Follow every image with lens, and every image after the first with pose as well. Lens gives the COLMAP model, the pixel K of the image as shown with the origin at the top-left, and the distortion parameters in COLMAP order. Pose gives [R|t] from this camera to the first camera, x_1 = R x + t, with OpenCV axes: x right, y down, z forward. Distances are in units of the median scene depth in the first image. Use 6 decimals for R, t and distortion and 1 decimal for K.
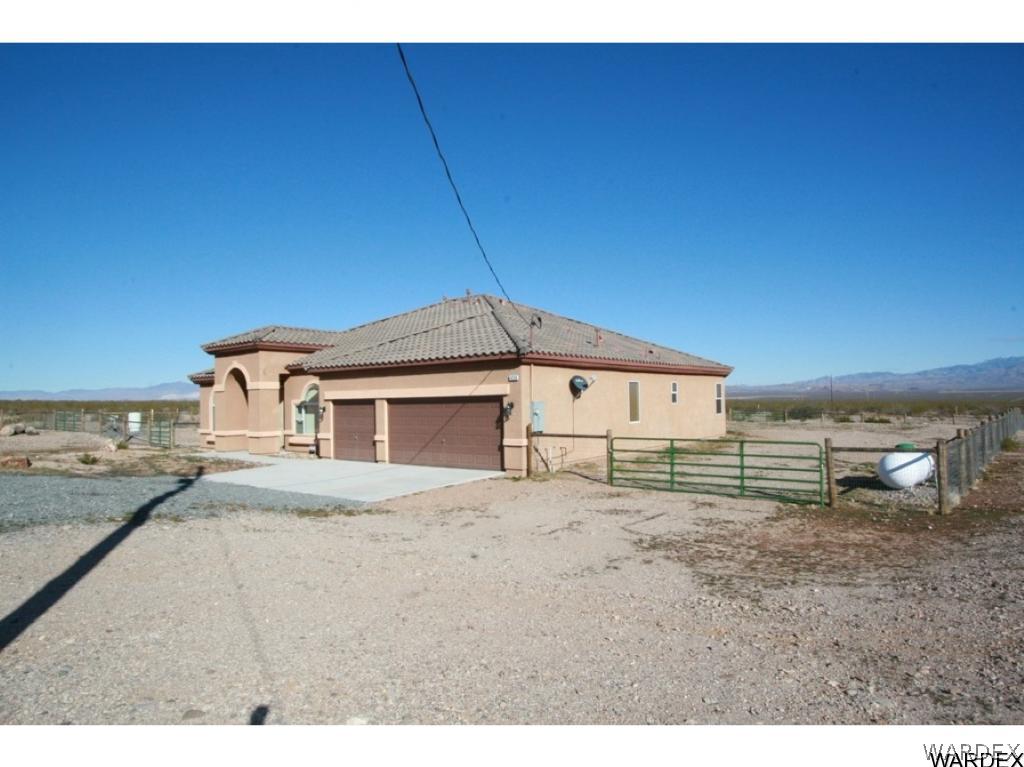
lens RADIAL K [[614.7, 0, 513.8], [0, 614.7, 386.9], [0, 0, 1]] dist [-0.002113, 0.001847]
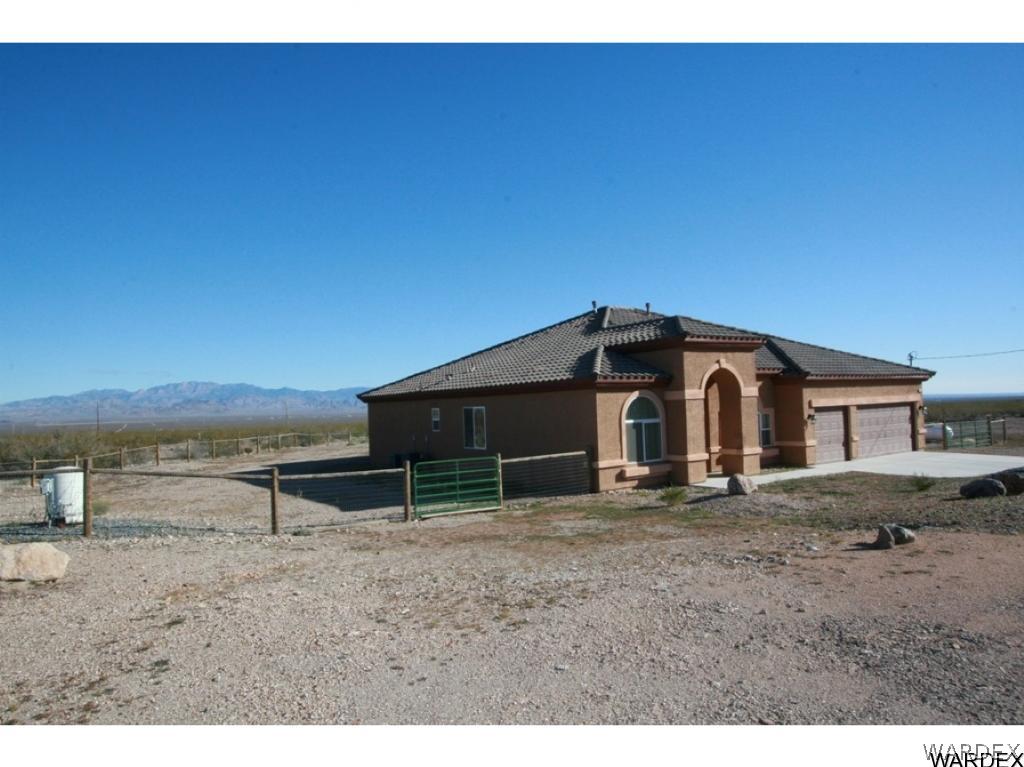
lens RADIAL K [[654.7, 0, 511.8], [0, 654.7, 381.4], [0, 0, 1]] dist [0.005431, 0.004020]
pose [[0.319062, 0.043678, 0.946727, -1.495139], [0.011018, 0.998699, -0.049789, 0.026800], [-0.947670, 0.026317, 0.318166, 1.125058]]
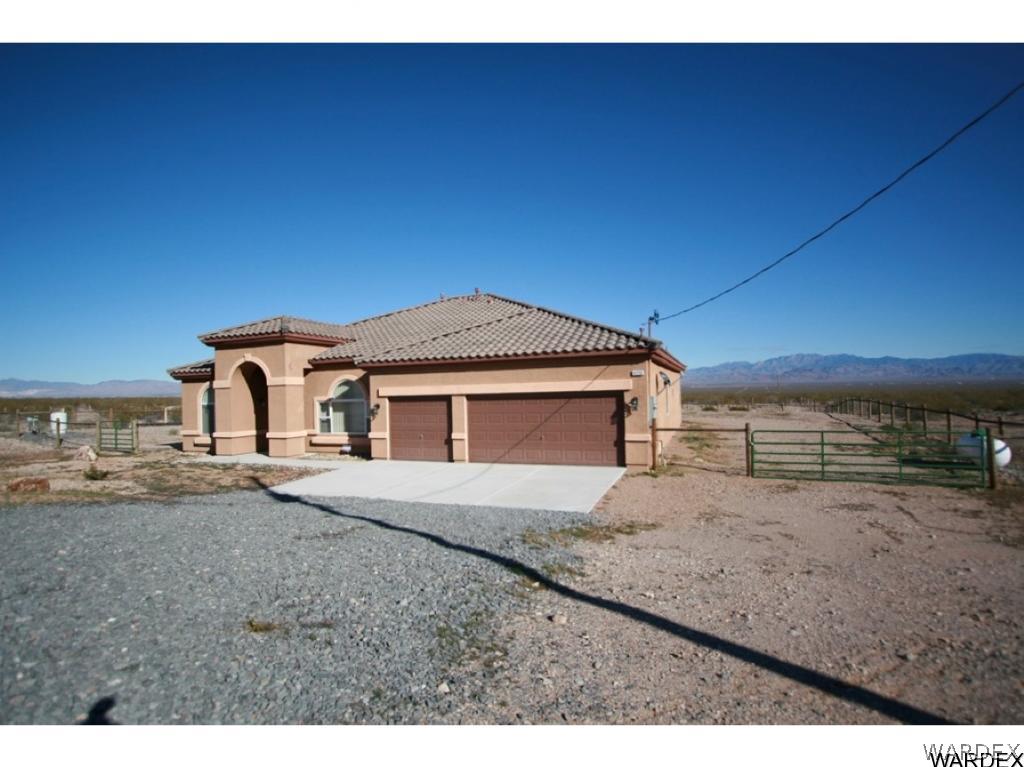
lens RADIAL K [[518.3, 0, 512.4], [0, 518.3, 379.2], [0, 0, 1]] dist [-0.001344, -0.000606]
pose [[0.961798, 0.001742, 0.273756, -0.328934], [0.000435, 0.999969, -0.007894, 0.001383], [-0.273761, 0.007711, 0.961767, 0.190157]]
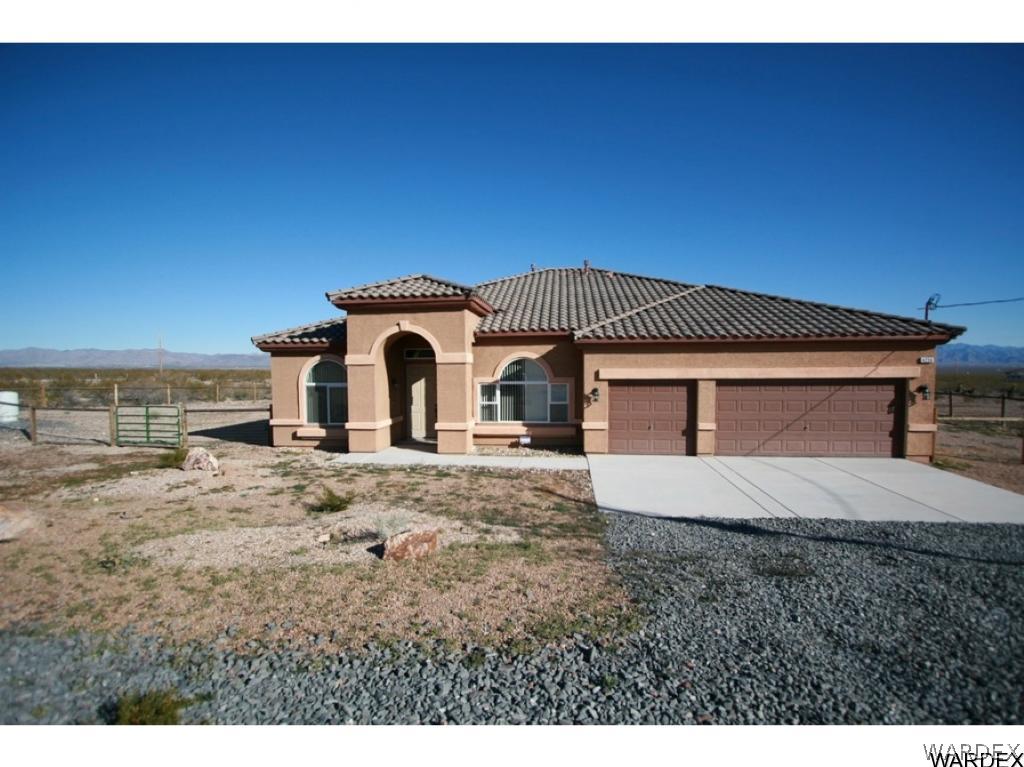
lens RADIAL K [[471.2, 0, 513.4], [0, 471.2, 381.2], [0, 0, 1]] dist [-0.008558, -0.001191]
pose [[0.857458, -0.002838, 0.514547, -0.706669], [-0.020744, 0.998981, 0.040080, 0.001675], [-0.514136, -0.045041, 0.856525, 0.546344]]
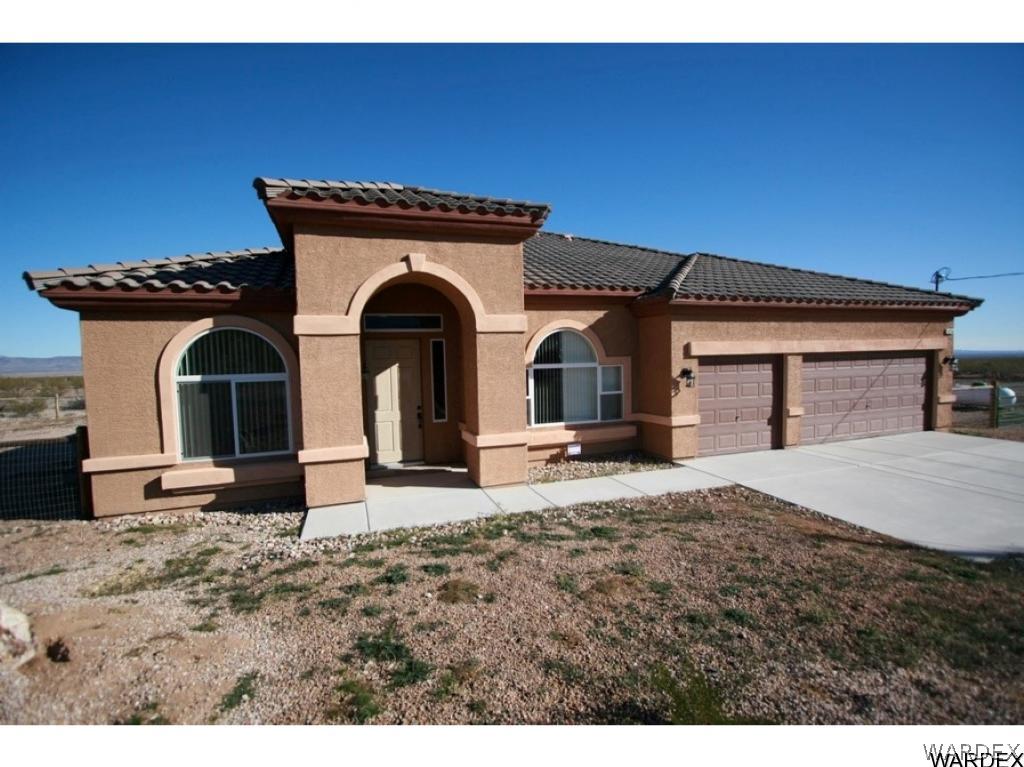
lens RADIAL K [[471.2, 0, 510.7], [0, 471.2, 381.7], [0, 0, 1]] dist [-0.008558, -0.001191]
pose [[0.549089, -0.033766, 0.835081, -0.756723], [-0.002499, 0.999113, 0.042042, 0.026672], [-0.835760, -0.025172, 0.548518, 0.901553]]
